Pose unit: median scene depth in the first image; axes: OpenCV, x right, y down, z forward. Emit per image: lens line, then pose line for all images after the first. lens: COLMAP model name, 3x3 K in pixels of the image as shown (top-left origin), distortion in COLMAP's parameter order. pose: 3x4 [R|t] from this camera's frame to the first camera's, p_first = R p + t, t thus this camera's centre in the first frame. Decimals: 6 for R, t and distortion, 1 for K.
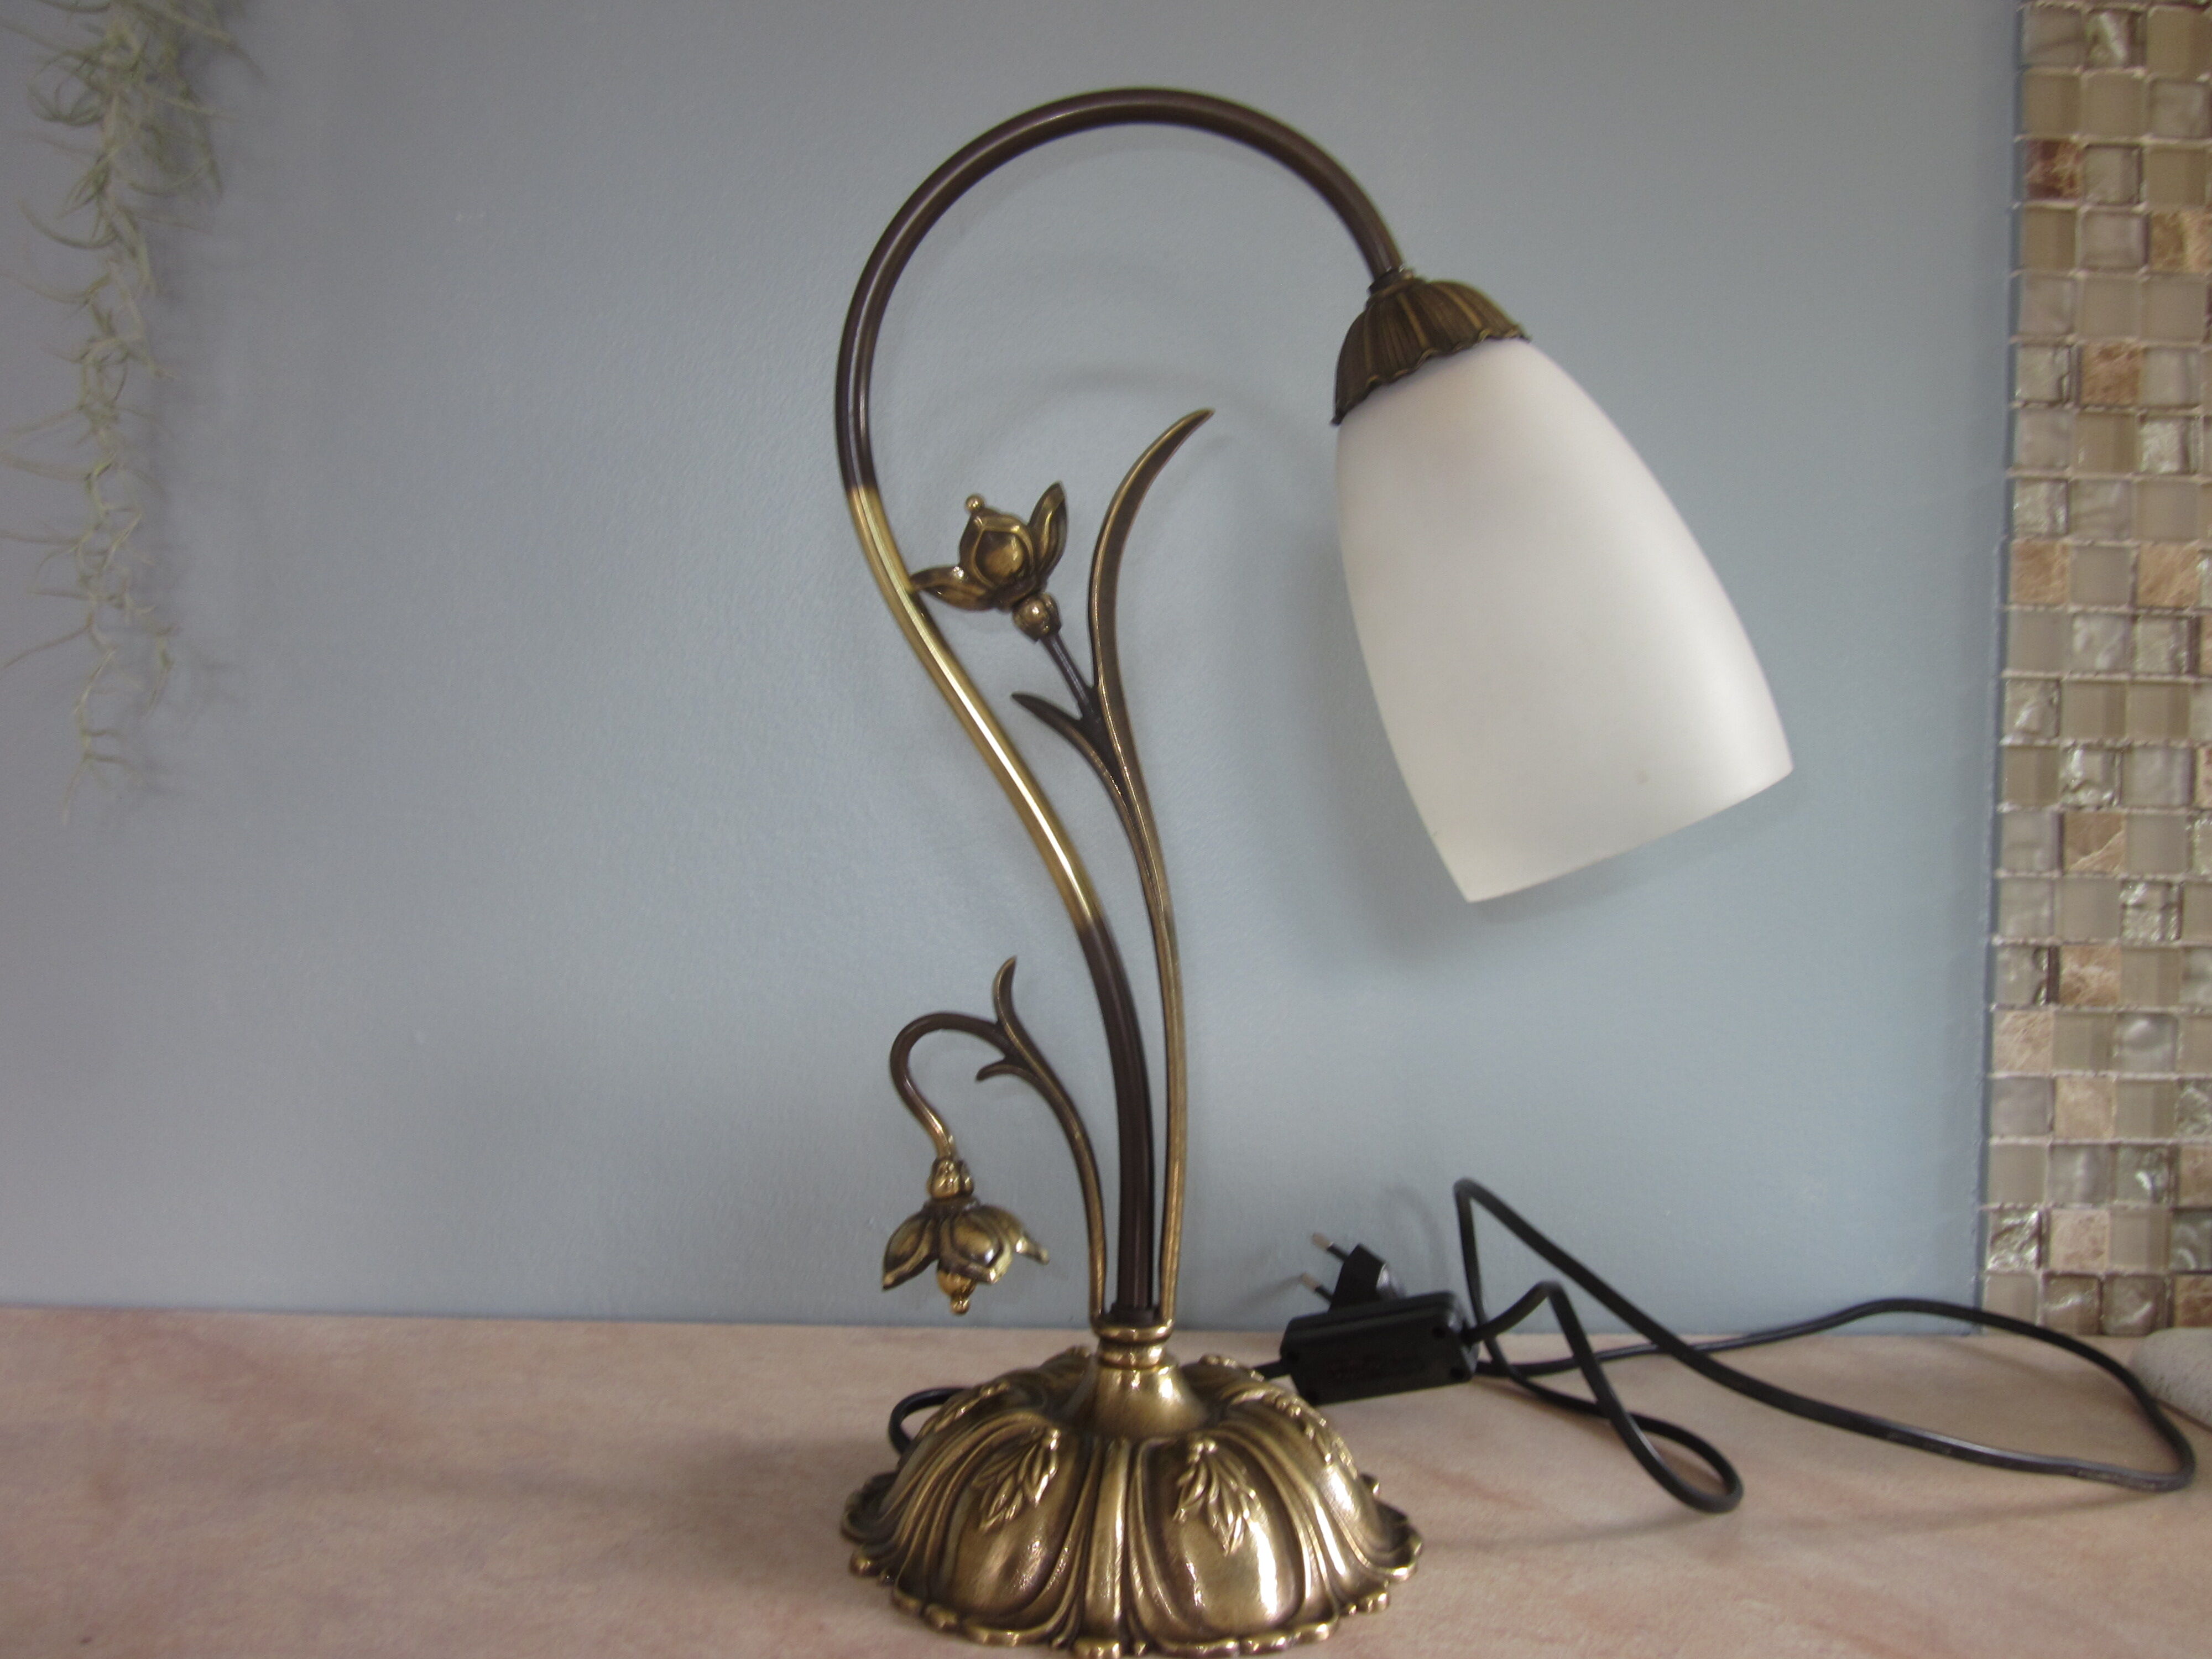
lens RADIAL K [[1842.2, 0, 1104.5], [0, 1842.2, 818.4], [0, 0, 1]] dist [-0.045708, 0.019549]
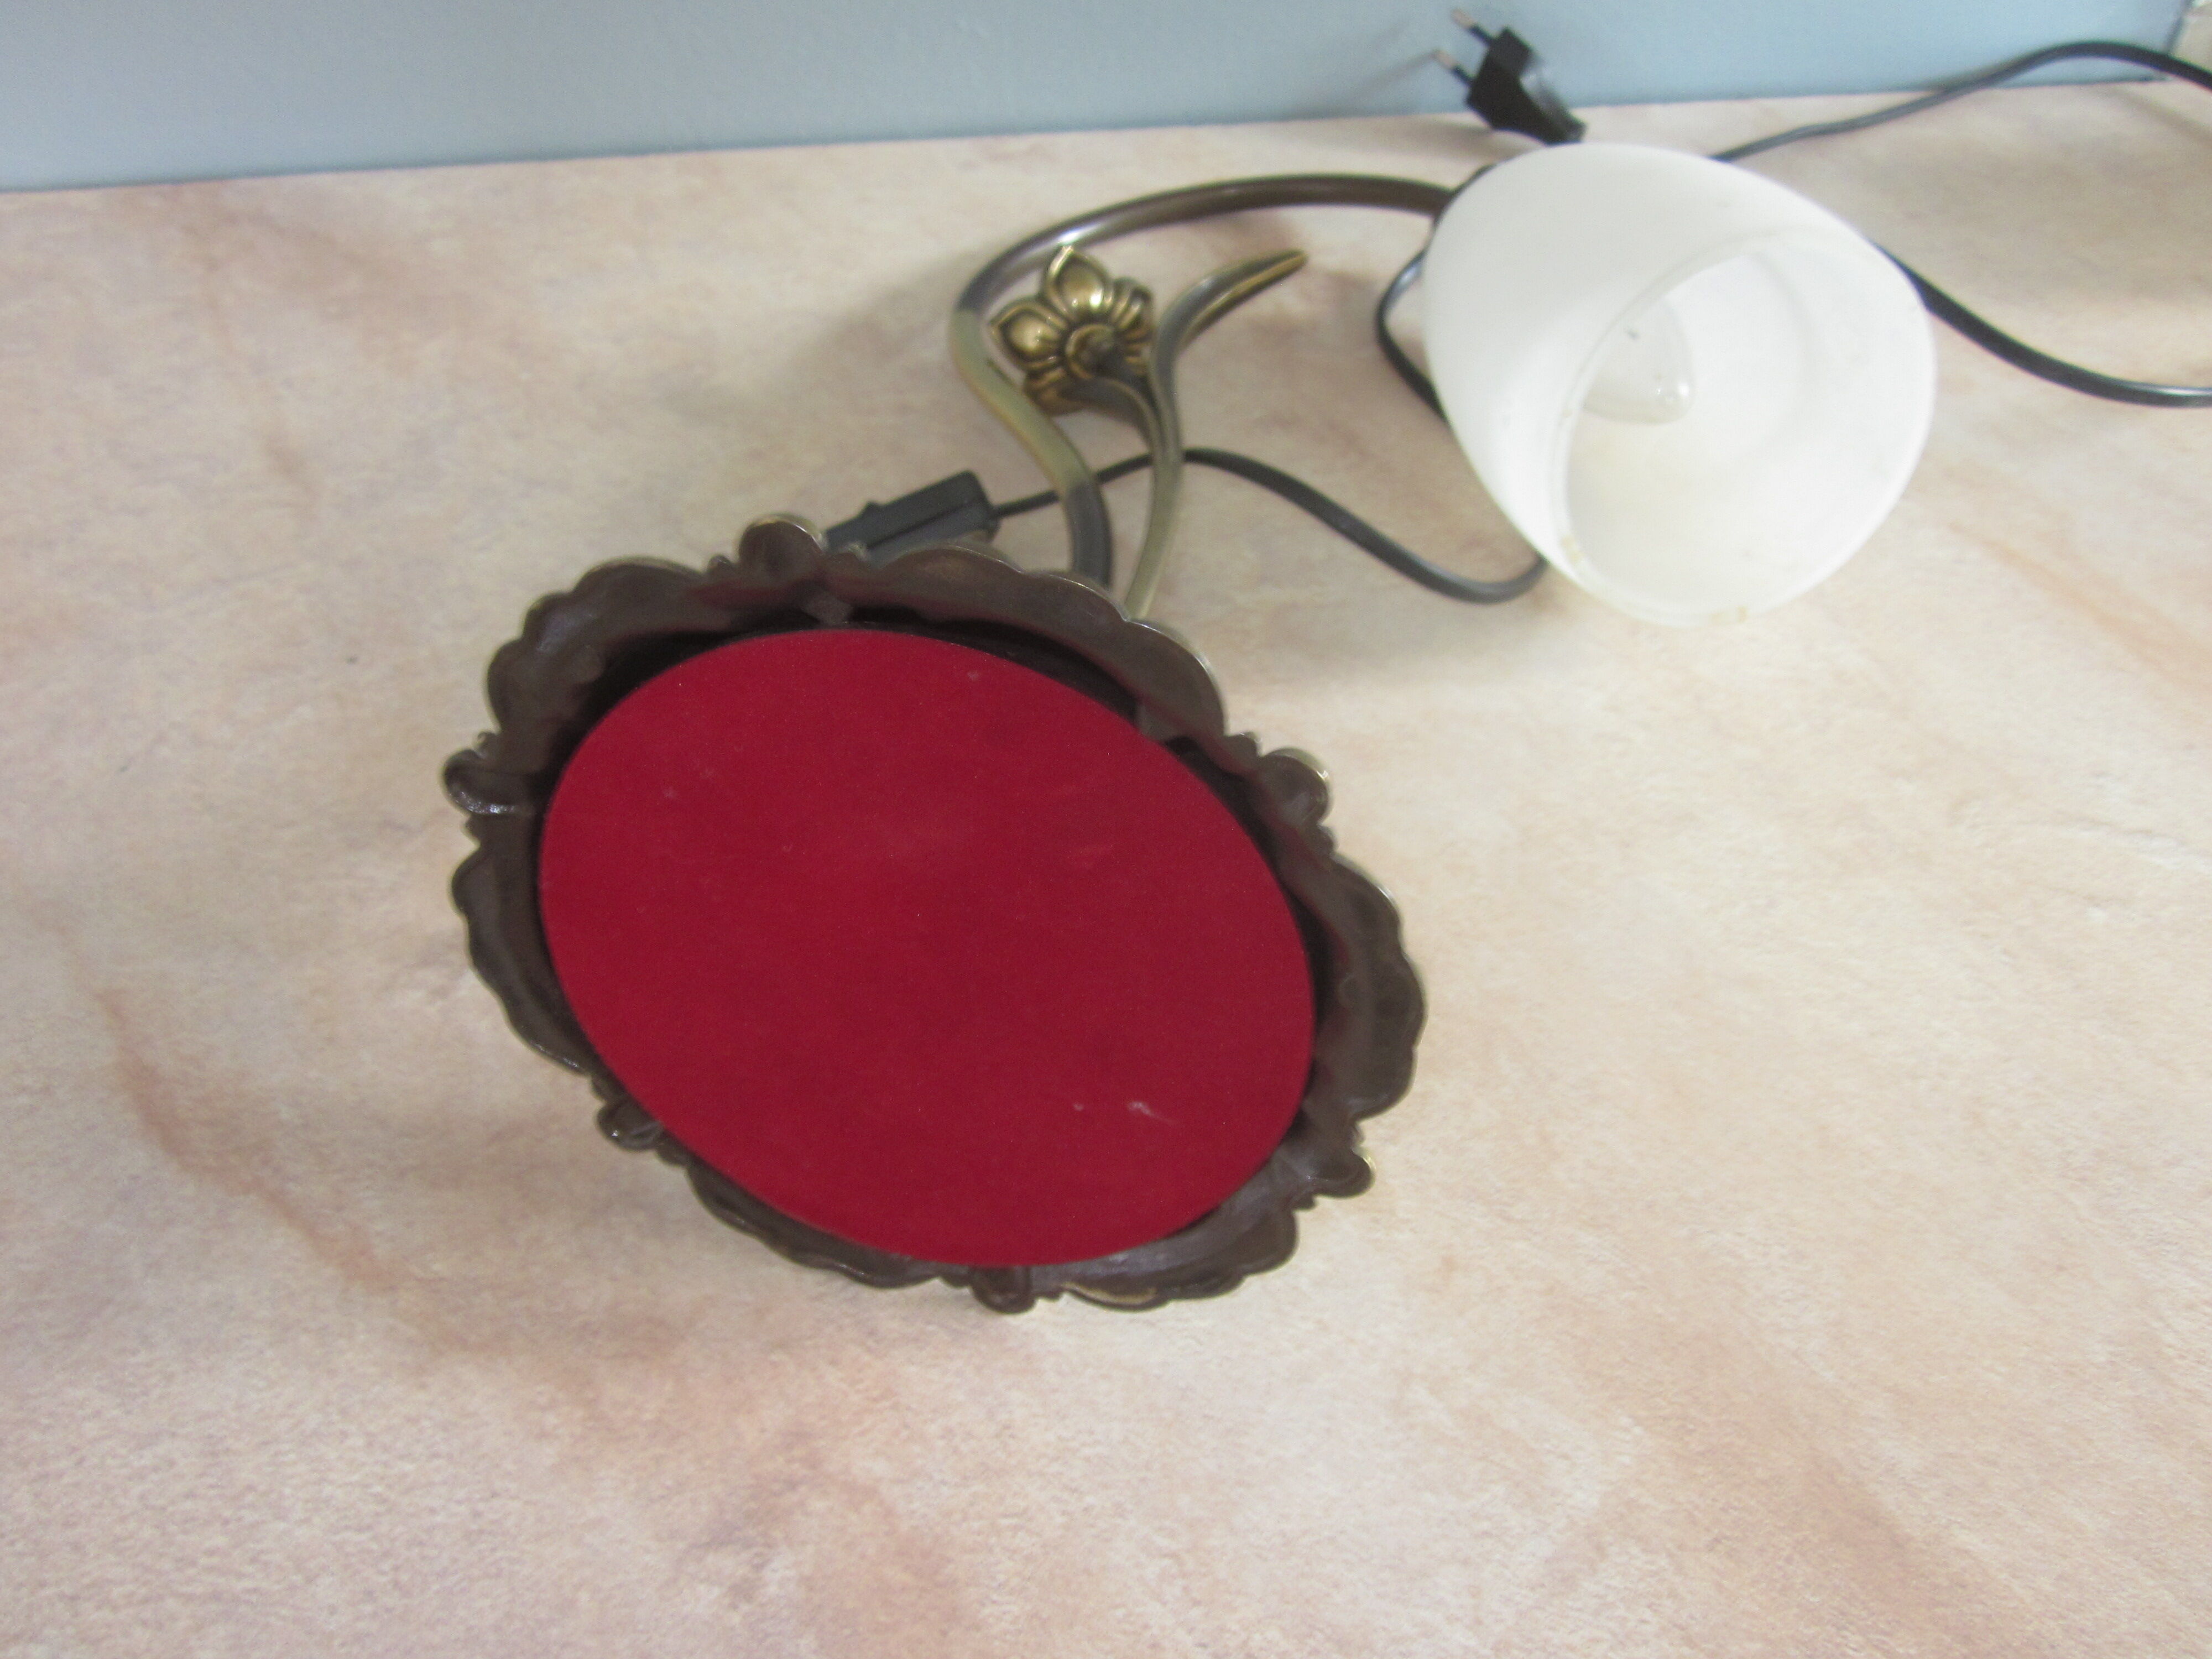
lens RADIAL K [[1842.2, 0, 1104.5], [0, 1842.2, 818.4], [0, 0, 1]] dist [-0.045708, 0.019549]
pose [[0.998396, -0.050407, -0.025794, -0.054927], [0.053629, 0.695604, 0.716421, -0.149969], [-0.018171, -0.716655, 0.697191, 0.098429]]
